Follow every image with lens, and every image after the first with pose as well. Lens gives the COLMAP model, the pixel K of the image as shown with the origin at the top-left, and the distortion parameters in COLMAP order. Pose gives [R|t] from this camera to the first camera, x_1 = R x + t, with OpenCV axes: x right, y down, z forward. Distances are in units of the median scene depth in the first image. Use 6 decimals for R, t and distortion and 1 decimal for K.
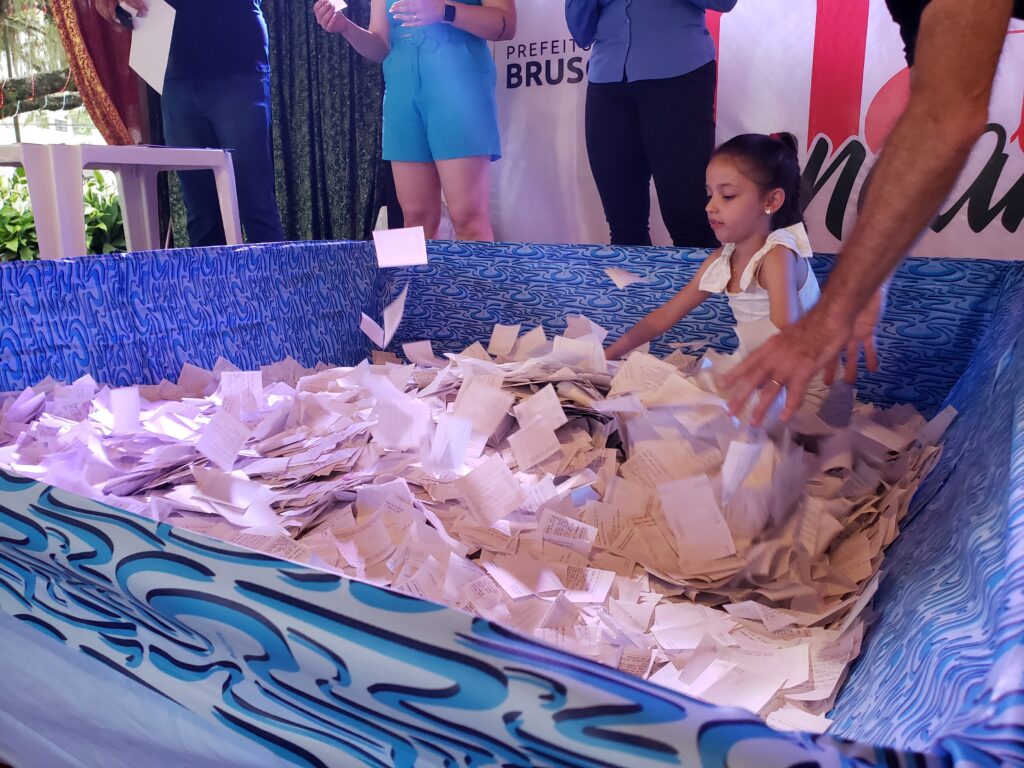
lens RADIAL K [[777.0, 0, 511.5], [0, 777.0, 384.2], [0, 0, 1]] dist [-0.015099, -0.005052]
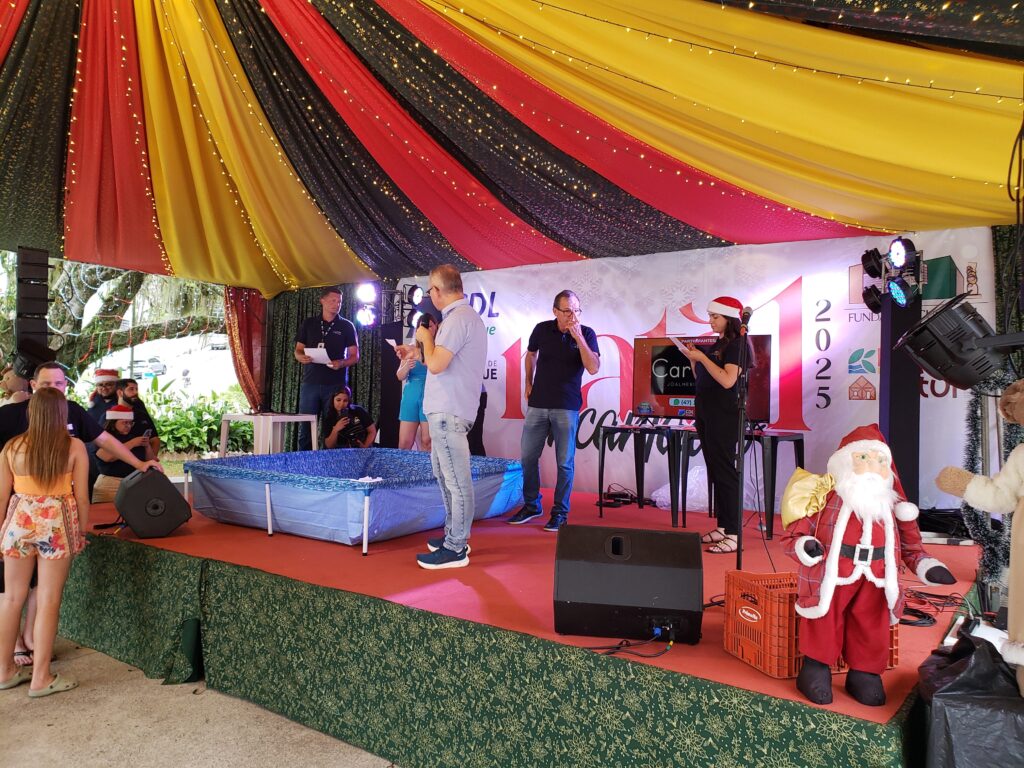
lens RADIAL K [[777.0, 0, 512.3], [0, 777.0, 383.3], [0, 0, 1]] dist [-0.015099, -0.005052]
pose [[0.999358, 0.016671, -0.031714, 0.204520], [-0.023722, 0.971228, -0.236965, 0.111461], [0.026851, 0.237565, 0.971000, -0.865187]]
